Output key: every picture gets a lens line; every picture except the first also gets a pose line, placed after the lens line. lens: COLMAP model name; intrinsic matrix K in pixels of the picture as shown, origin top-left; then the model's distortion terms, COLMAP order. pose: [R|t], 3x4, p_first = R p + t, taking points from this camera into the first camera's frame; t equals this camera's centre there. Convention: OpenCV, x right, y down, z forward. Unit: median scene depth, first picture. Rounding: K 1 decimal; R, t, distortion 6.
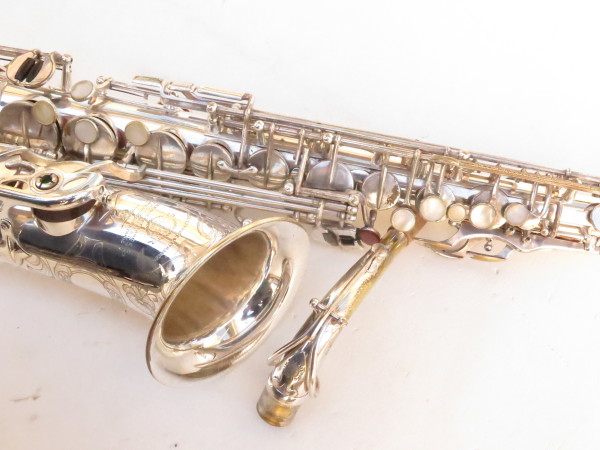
lens RADIAL K [[669.8, 0, 296.7], [0, 669.8, 223.8], [0, 0, 1]] dist [-0.020703, -0.010493]
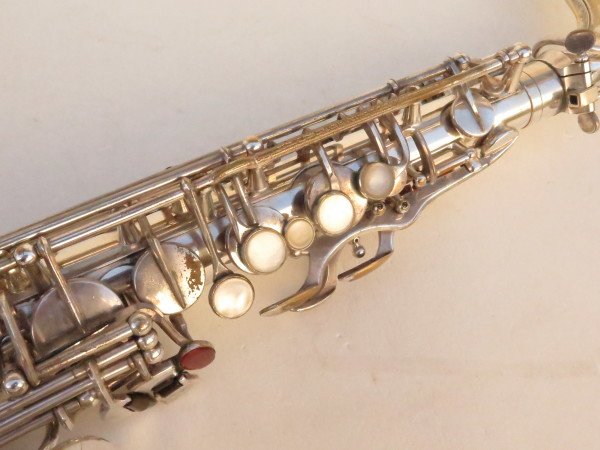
lens RADIAL K [[669.8, 0, 296.7], [0, 669.8, 223.8], [0, 0, 1]] dist [-0.020703, -0.010493]
pose [[0.744905, -0.549961, 0.377704, 0.021683], [0.574754, 0.816457, 0.055287, -0.056412], [-0.338784, 0.175903, 0.924274, 0.453650]]
